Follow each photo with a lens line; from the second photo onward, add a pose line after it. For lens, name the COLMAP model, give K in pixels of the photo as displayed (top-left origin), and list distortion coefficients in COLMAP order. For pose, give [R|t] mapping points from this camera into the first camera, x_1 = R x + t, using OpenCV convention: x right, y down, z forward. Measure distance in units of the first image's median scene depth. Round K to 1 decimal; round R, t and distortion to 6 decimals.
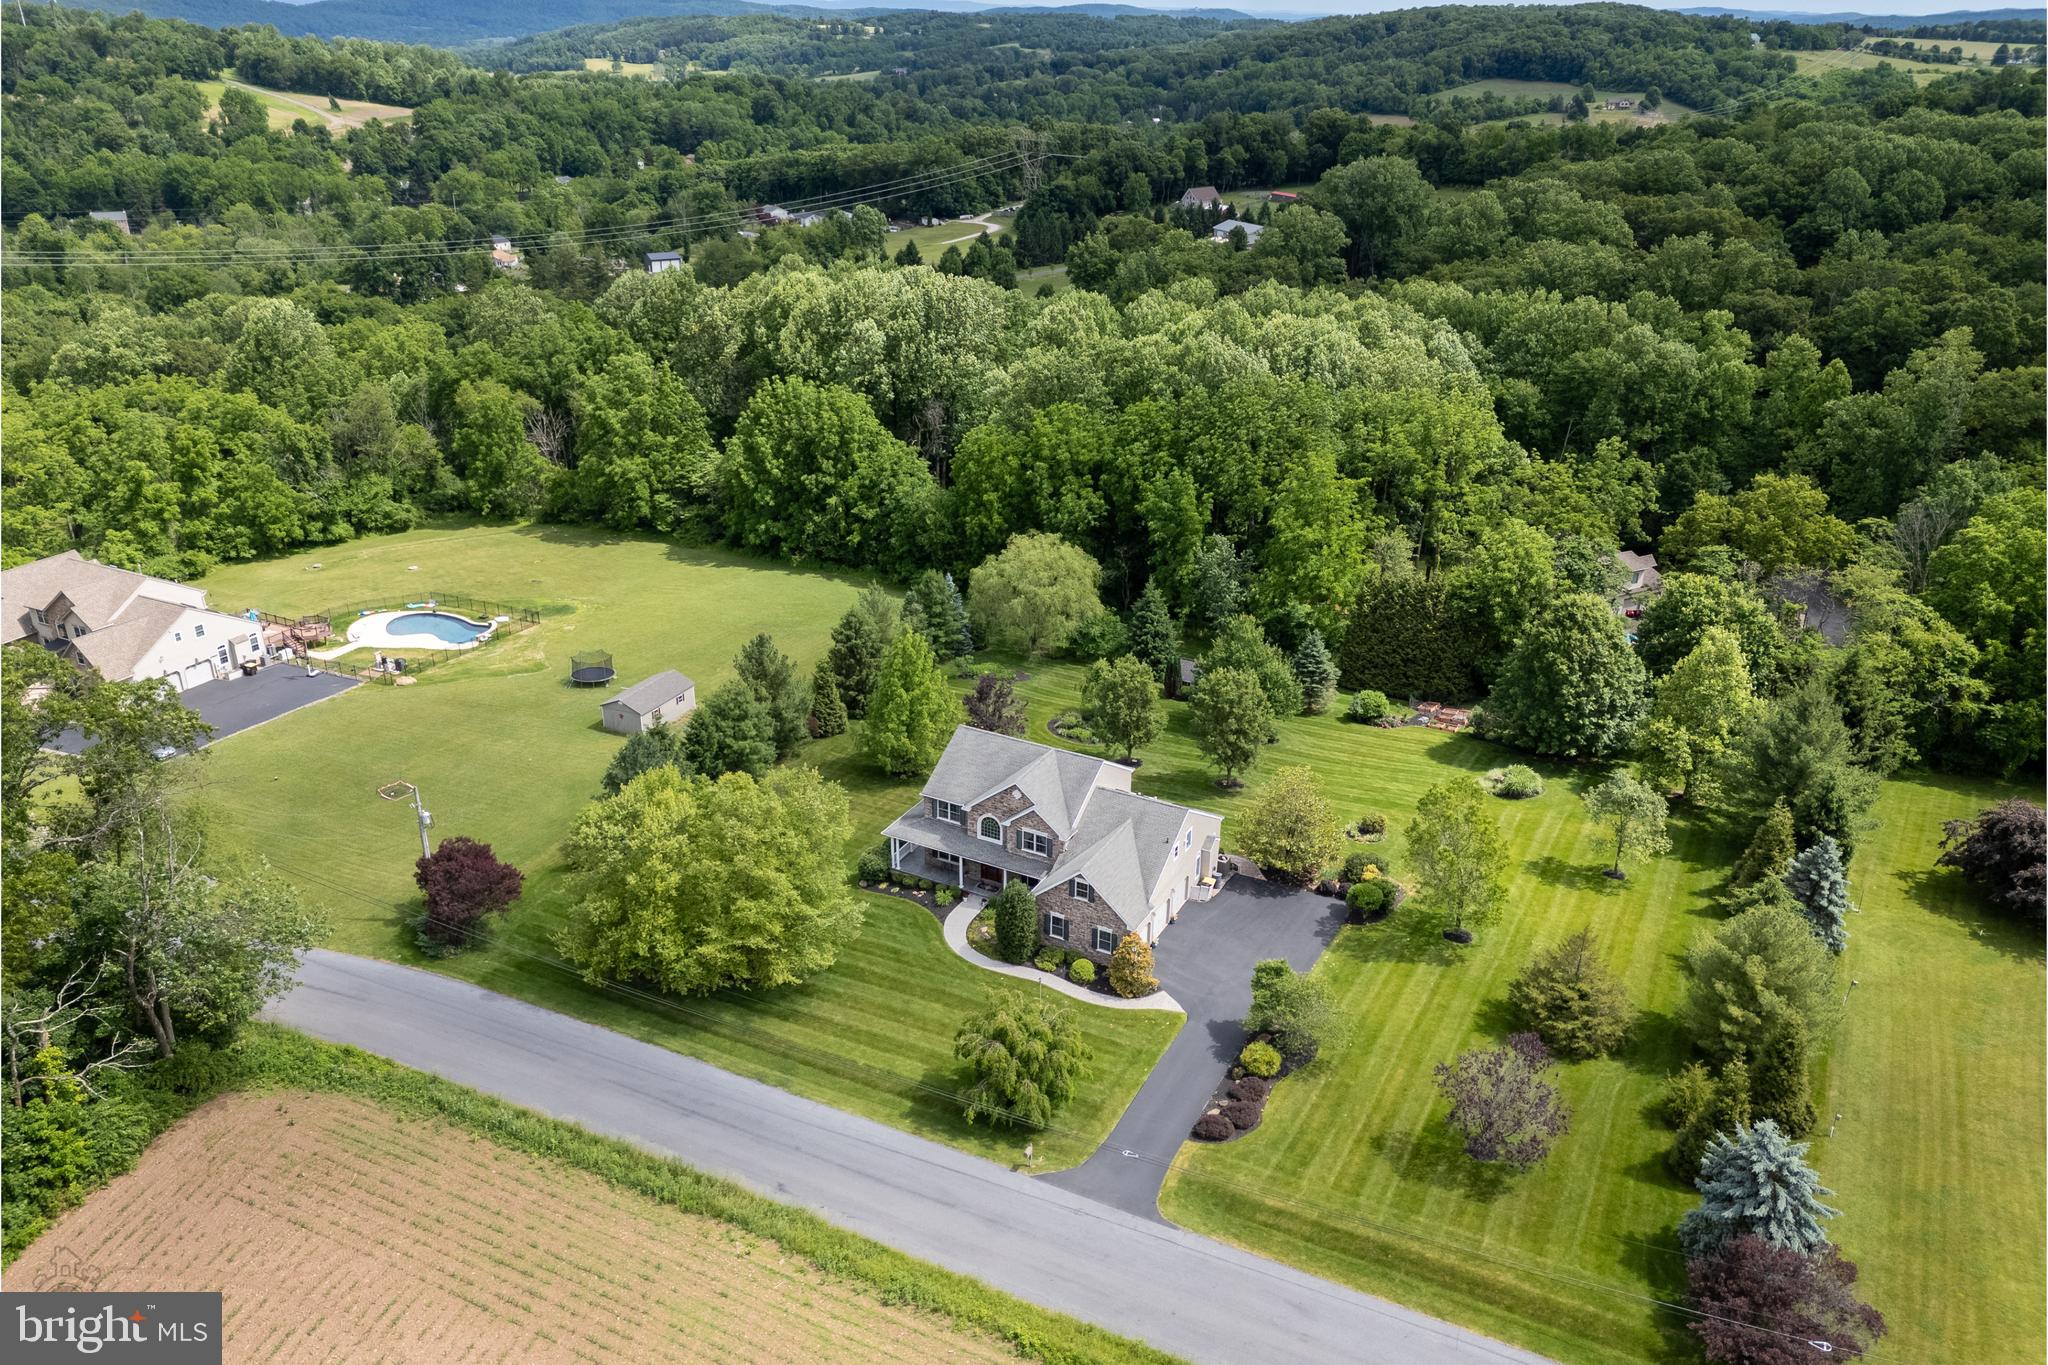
lens RADIAL K [[1479.1, 0, 1031.2], [0, 1479.1, 645.8], [0, 0, 1]] dist [0.064415, -0.068111]
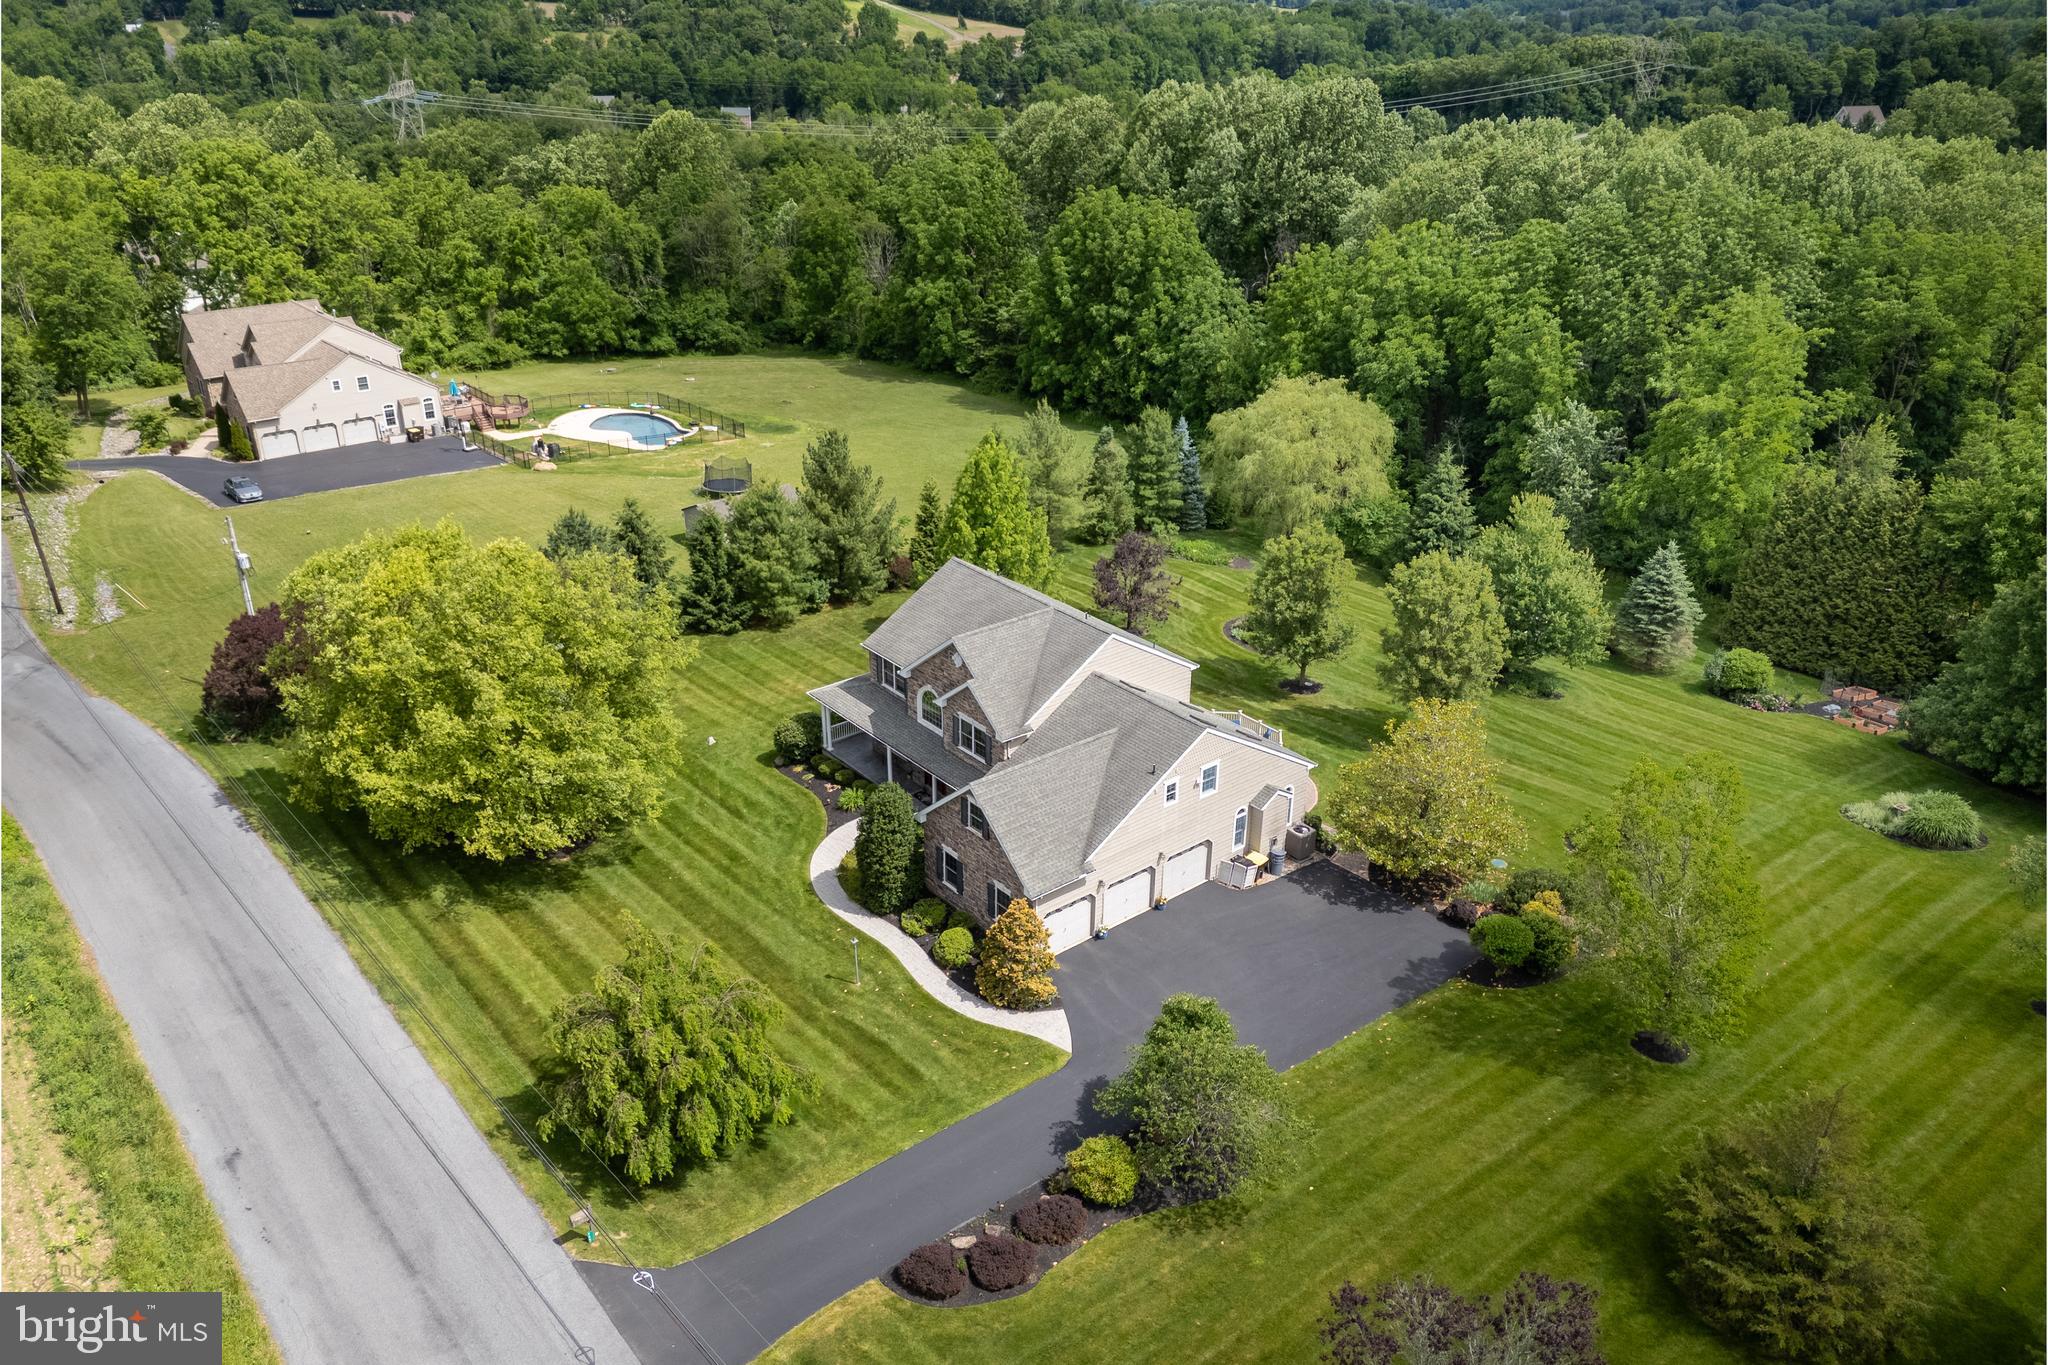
lens RADIAL K [[1486.5, 0, 1024.0], [0, 1486.5, 682.5], [0, 0, 1]] dist [0.059977, -0.070358]
pose [[0.921669, 0.165676, -0.350824, 0.130274], [-0.147484, 0.985971, 0.078158, 0.030019], [0.358851, -0.020294, 0.933174, 0.221735]]
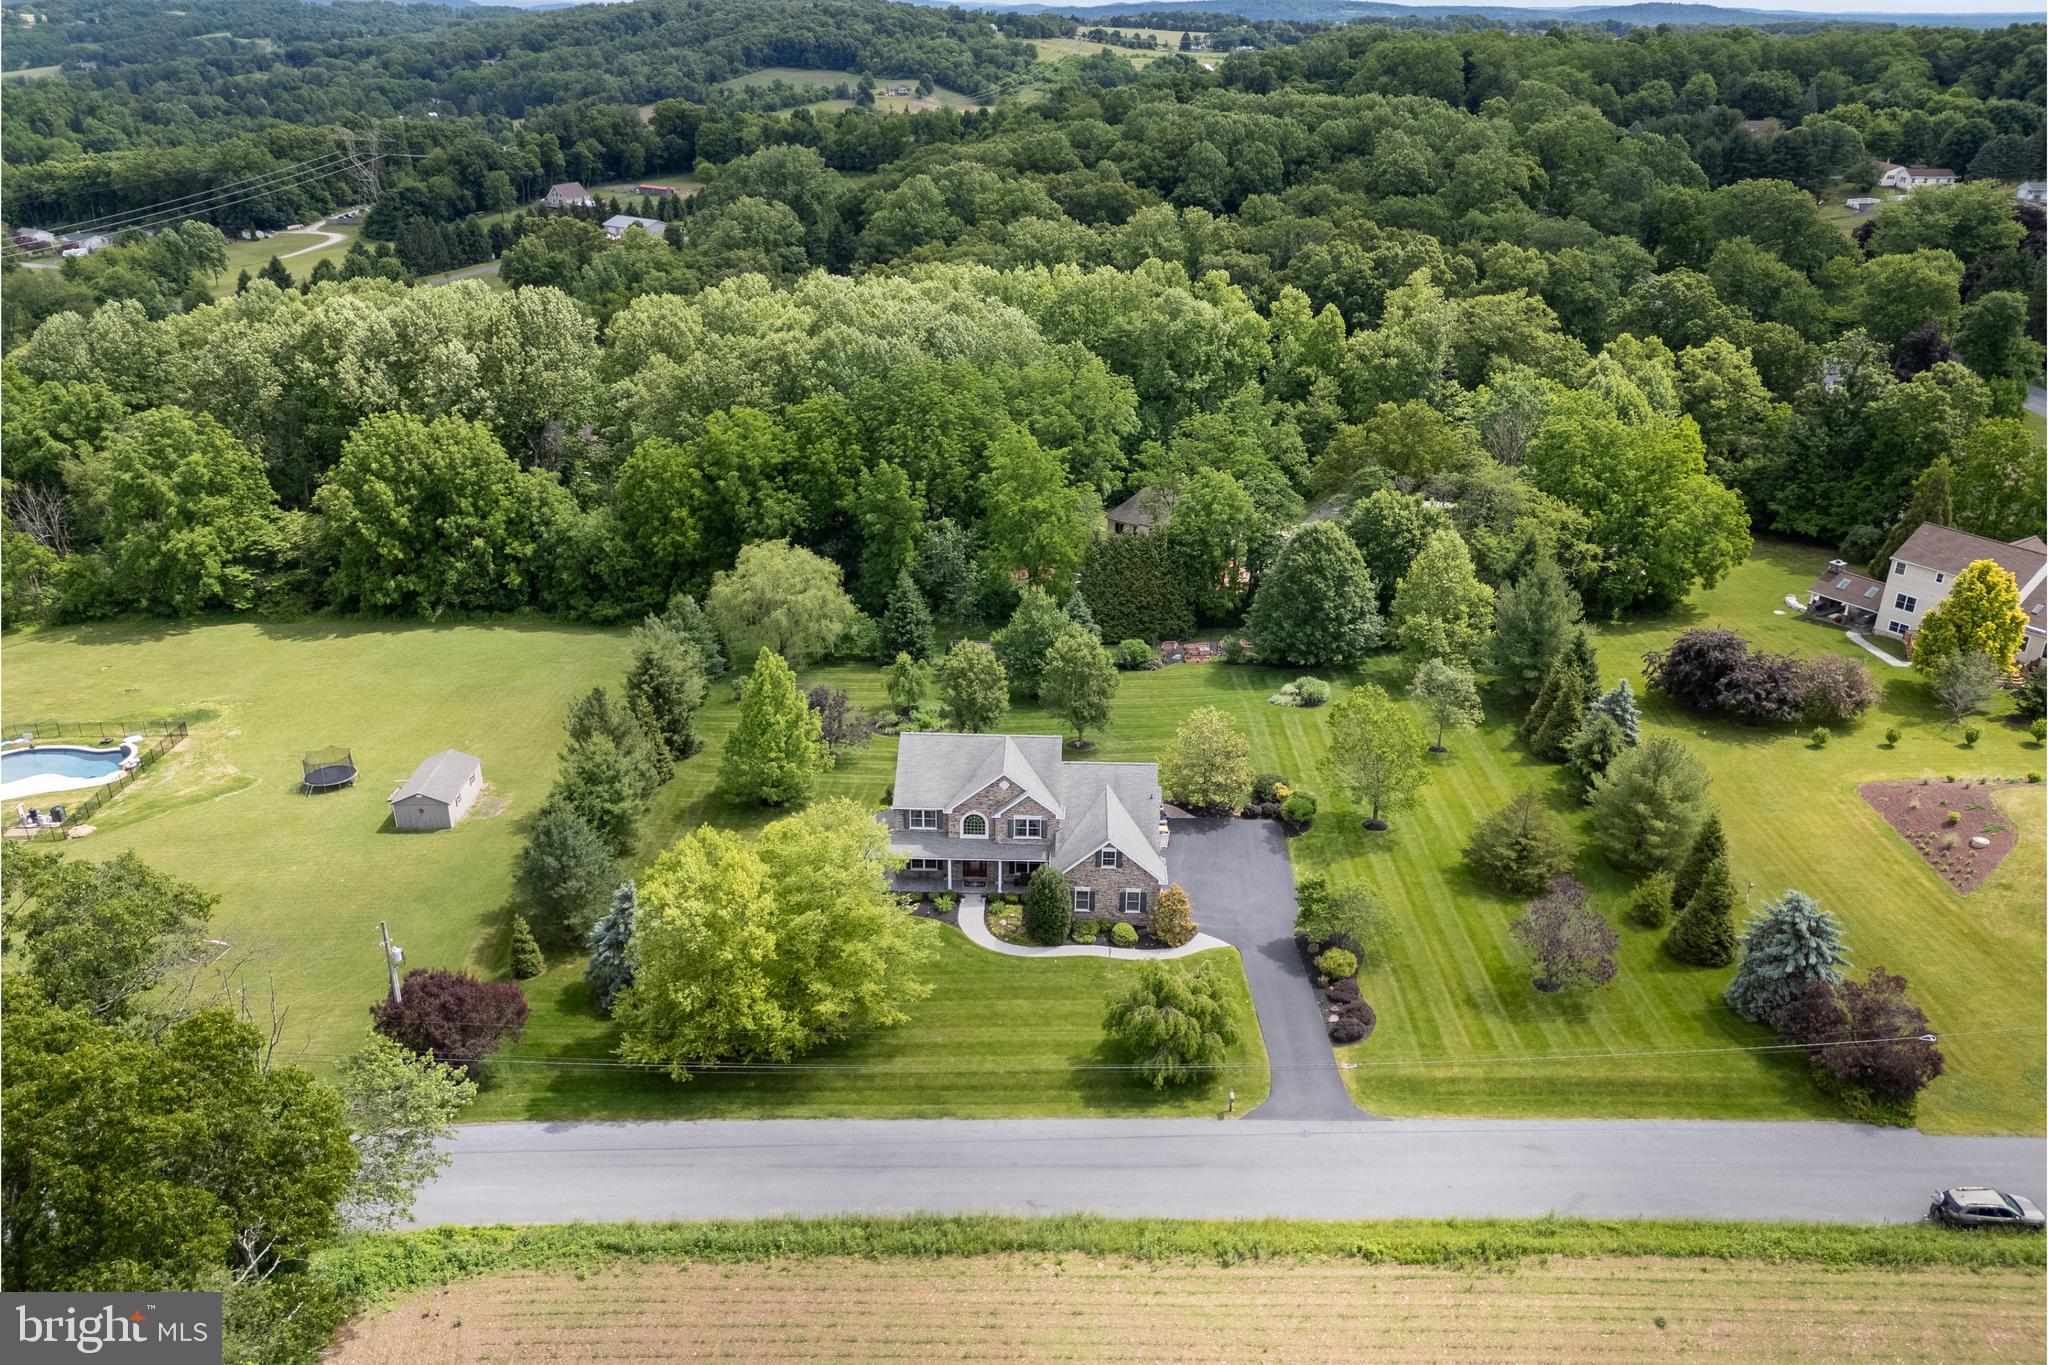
lens RADIAL K [[1470.0, 0, 1019.7], [0, 1470.0, 652.5], [0, 0, 1]] dist [0.060037, -0.062960]
pose [[0.902340, -0.174372, 0.394178, -0.204315], [0.169551, 0.984384, 0.047330, -0.018599], [-0.396276, 0.024126, 0.917815, 0.037727]]
